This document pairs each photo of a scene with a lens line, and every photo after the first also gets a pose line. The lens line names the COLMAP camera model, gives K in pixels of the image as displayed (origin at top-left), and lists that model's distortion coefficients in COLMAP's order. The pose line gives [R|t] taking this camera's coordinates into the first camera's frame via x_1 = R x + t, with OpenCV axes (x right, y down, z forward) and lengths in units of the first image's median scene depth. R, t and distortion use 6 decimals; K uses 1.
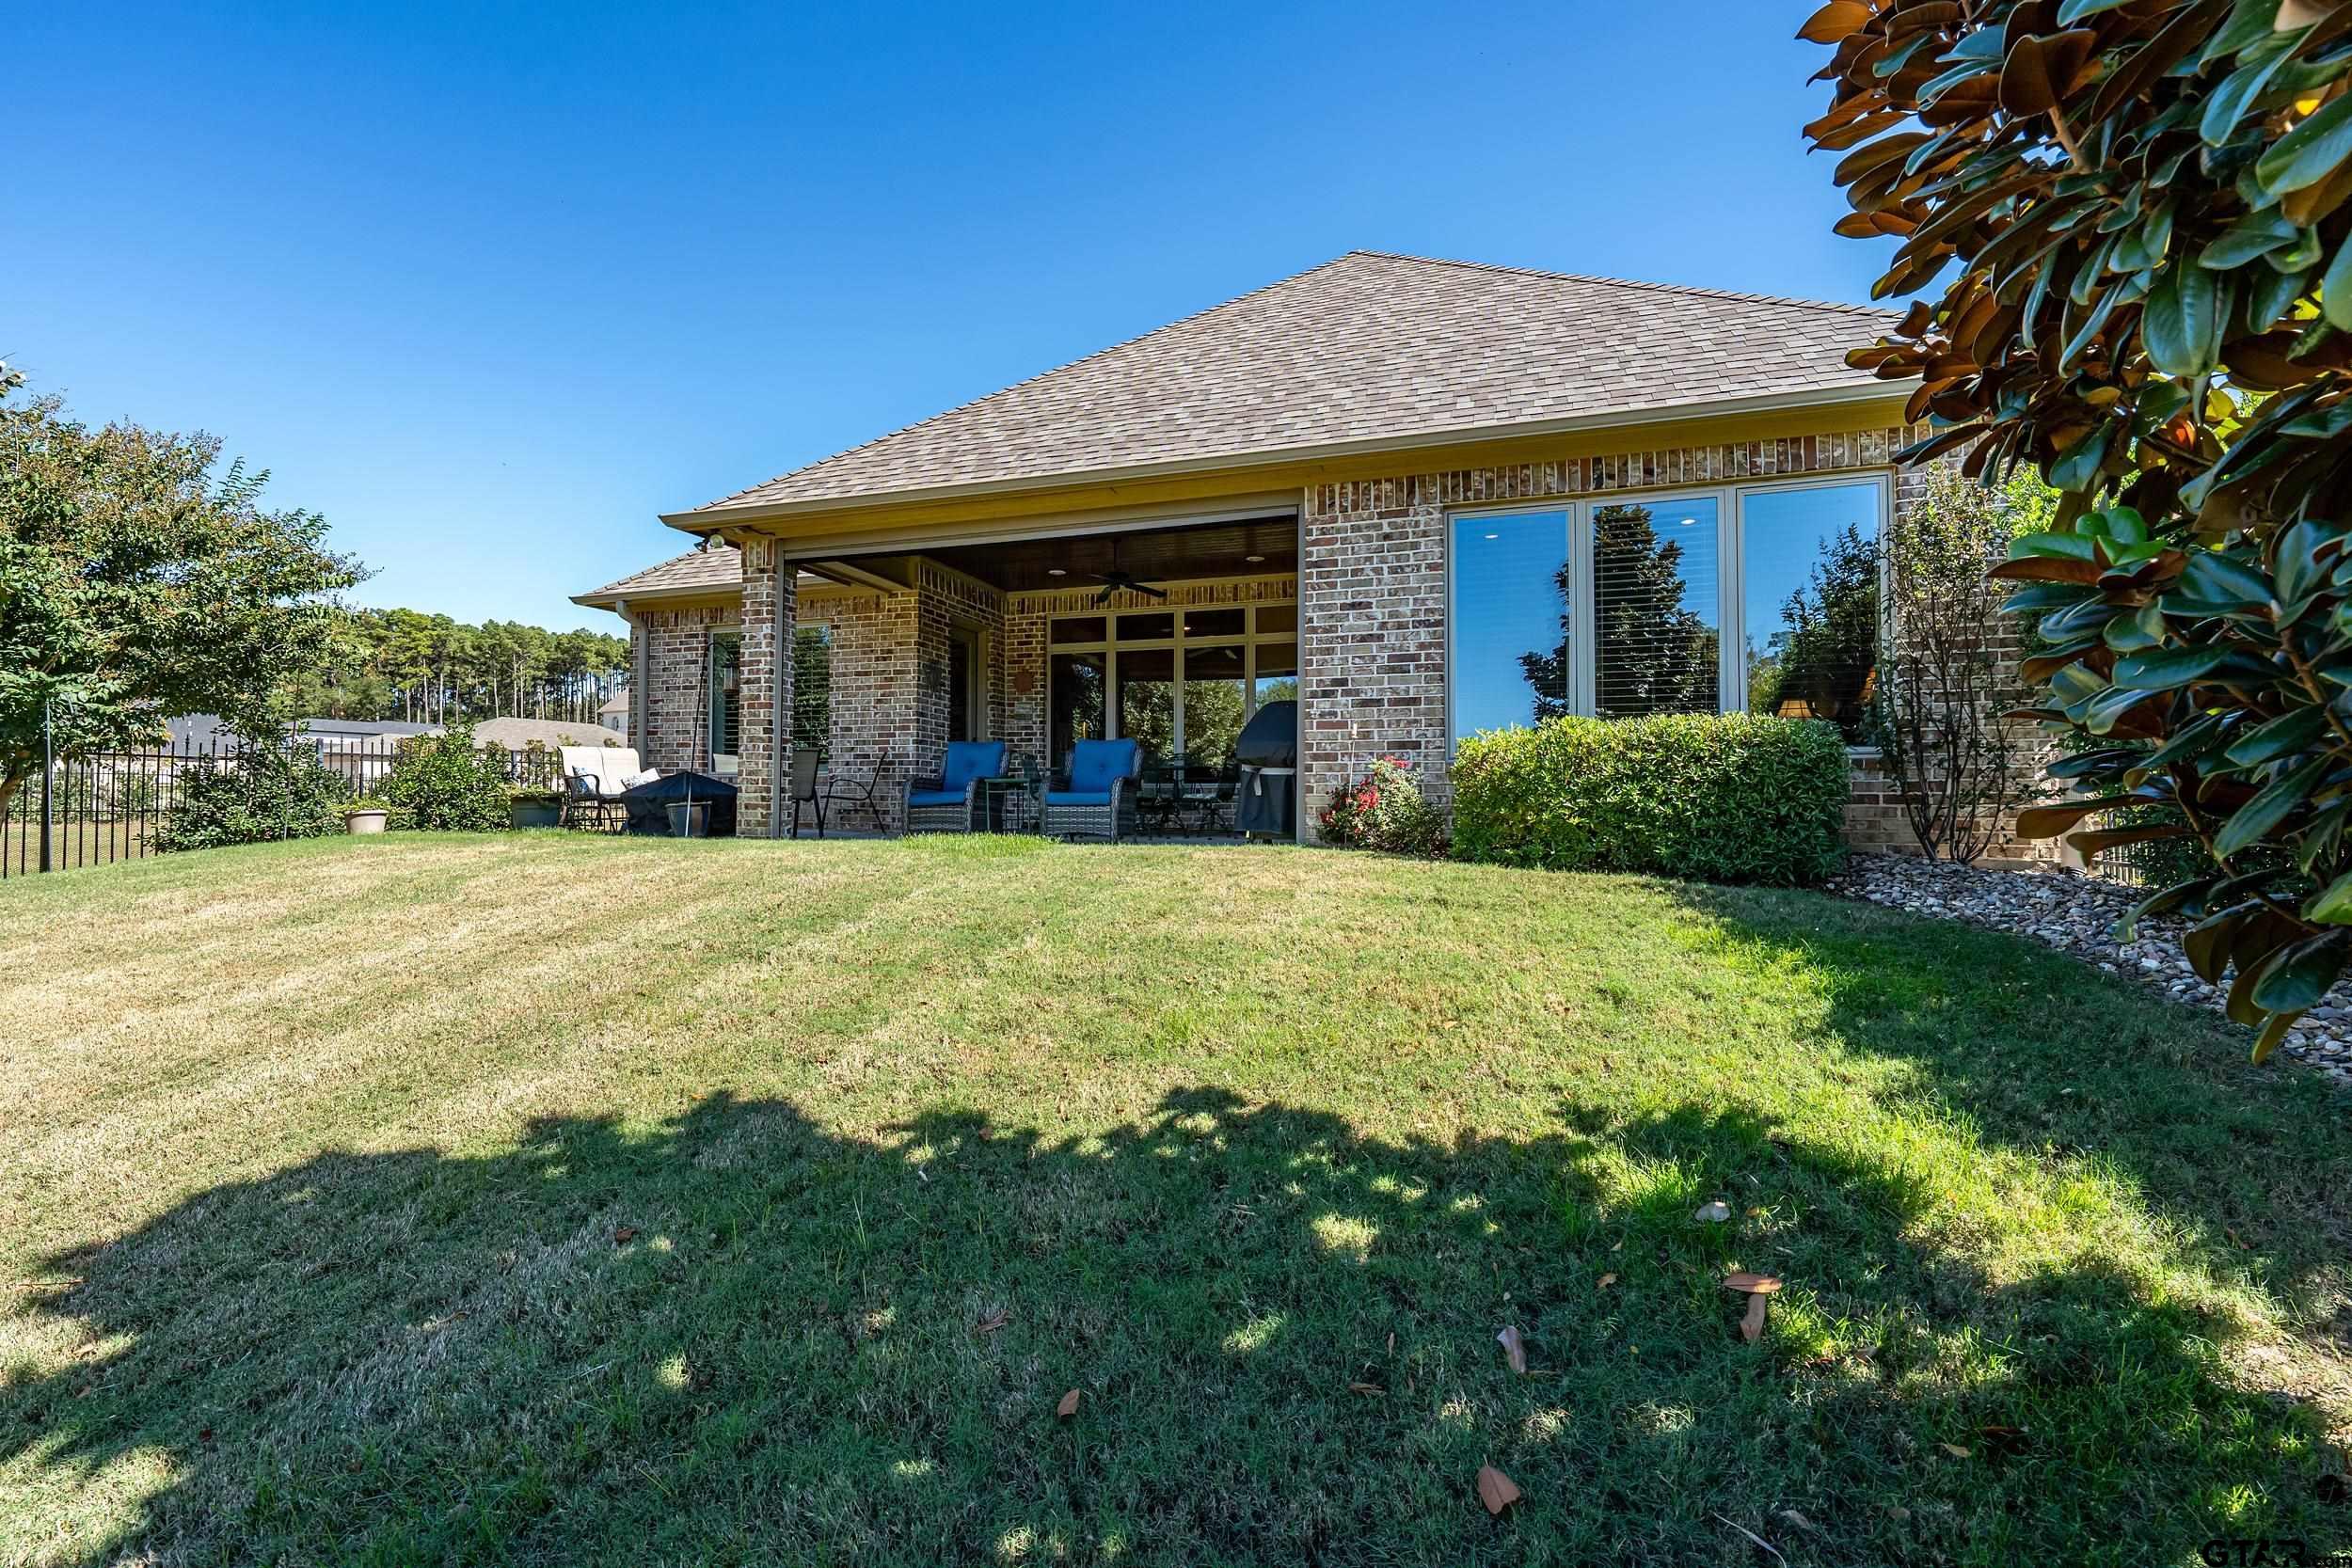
lens RADIAL K [[985.2, 0, 1174.2], [0, 985.2, 782.3], [0, 0, 1]] dist [-0.003995, 0.000091]
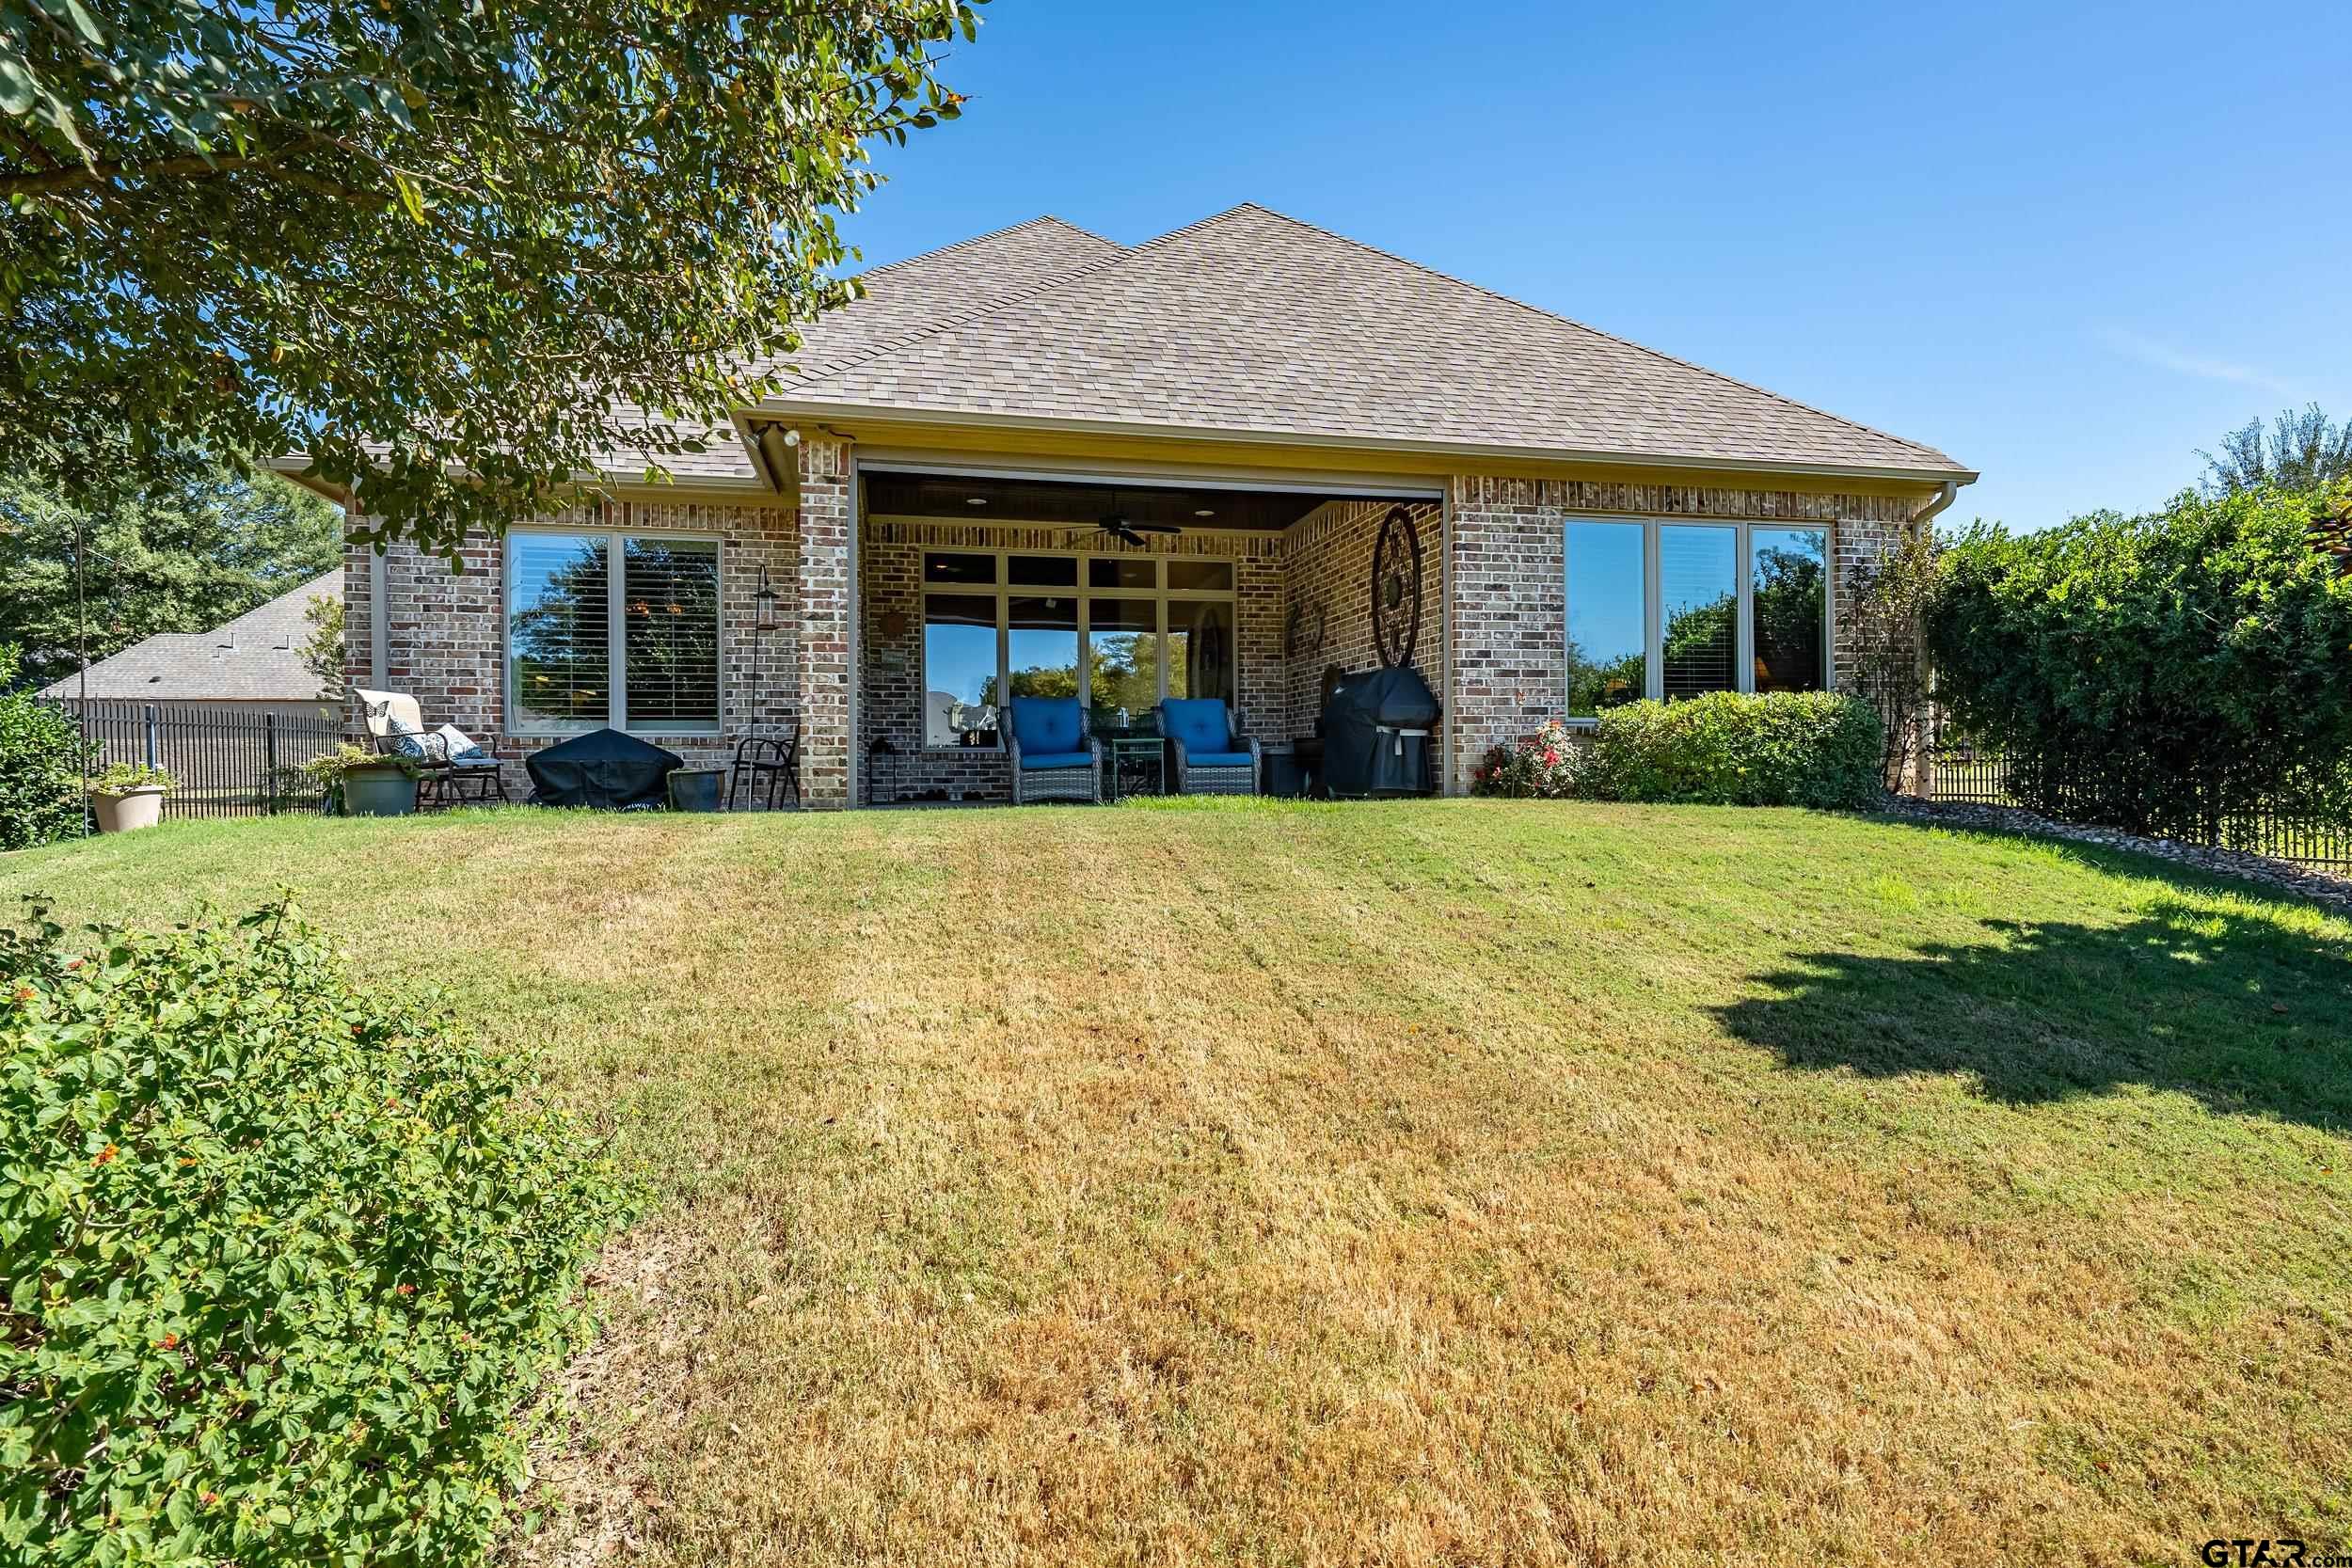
lens RADIAL K [[1174.2, 0, 1162.8], [0, 1174.2, 777.0], [0, 0, 1]] dist [0.003867, -0.001935]
pose [[0.852379, -0.012779, 0.522769, -0.853050], [0.001462, 0.999756, 0.022054, 0.009385], [-0.522923, -0.018034, 0.852189, 0.041167]]
